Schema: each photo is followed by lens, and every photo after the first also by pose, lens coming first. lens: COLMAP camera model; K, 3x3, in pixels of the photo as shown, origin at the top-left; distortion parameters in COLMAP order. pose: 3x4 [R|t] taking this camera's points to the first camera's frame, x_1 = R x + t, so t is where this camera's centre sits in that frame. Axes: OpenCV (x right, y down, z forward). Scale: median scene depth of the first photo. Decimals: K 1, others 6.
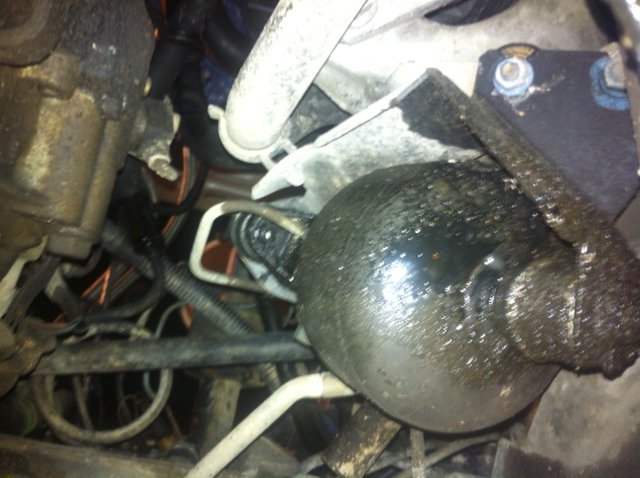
lens RADIAL K [[630.0, 0, 320.0], [0, 630.0, 239.0], [0, 0, 1]] dist [0.082344, -0.330955]
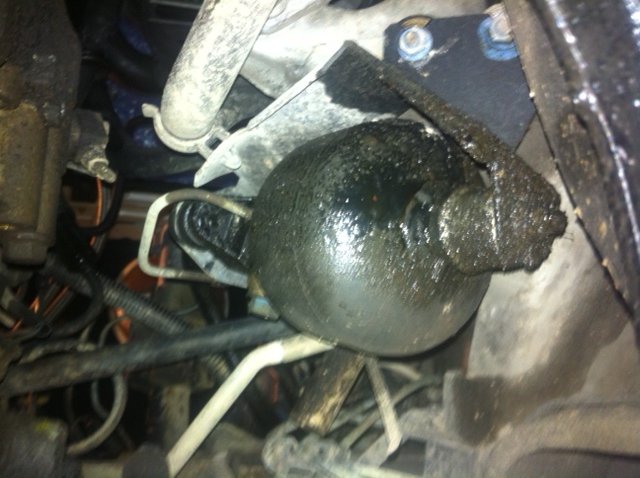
lens RADIAL K [[630.0, 0, 320.0], [0, 630.0, 239.0], [0, 0, 1]] dist [0.082344, -0.330955]
pose [[0.981021, -0.137836, 0.136381, -0.065656], [0.140136, 0.990105, -0.007367, 0.072653], [-0.134016, 0.026339, 0.990629, -0.108185]]
